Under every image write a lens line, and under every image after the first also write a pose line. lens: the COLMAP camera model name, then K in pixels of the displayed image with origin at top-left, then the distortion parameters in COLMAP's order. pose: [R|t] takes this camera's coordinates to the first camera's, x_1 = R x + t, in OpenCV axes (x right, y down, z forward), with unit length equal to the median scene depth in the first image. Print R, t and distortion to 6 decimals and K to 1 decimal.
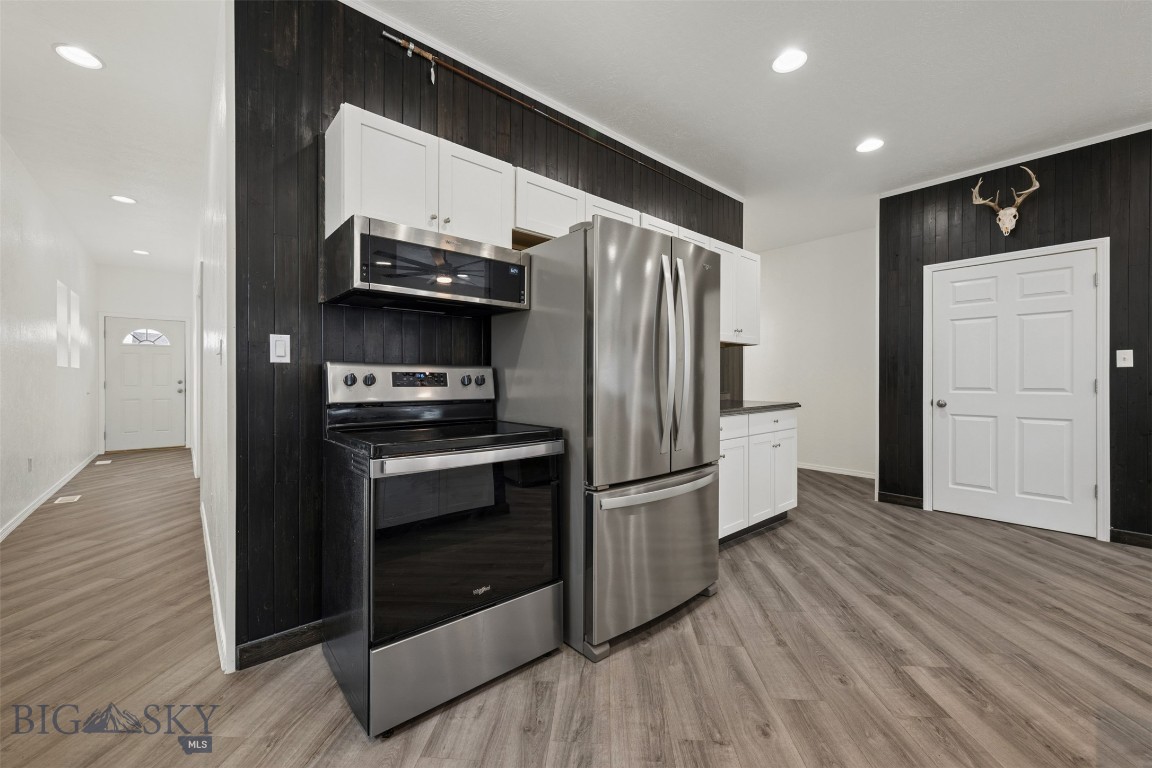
lens RADIAL K [[454.1, 0, 576.0], [0, 454.1, 384.0], [0, 0, 1]] dist [-0.000009, 0.000226]
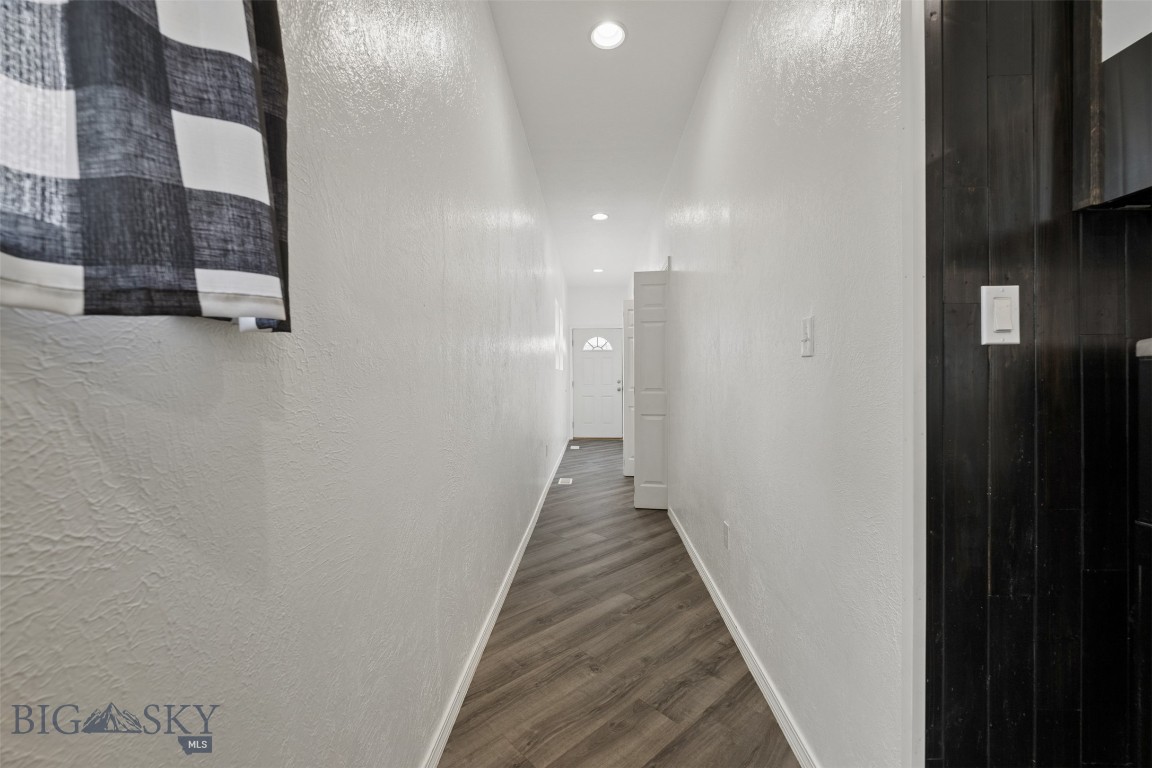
lens RADIAL K [[454.1, 0, 576.0], [0, 454.1, 384.0], [0, 0, 1]] dist [-0.000009, 0.000226]
pose [[0.730590, 0.003039, -0.682810, -0.281427], [-0.001727, 0.999995, 0.002603, -0.002427], [0.682814, -0.000722, 0.730592, 0.149777]]
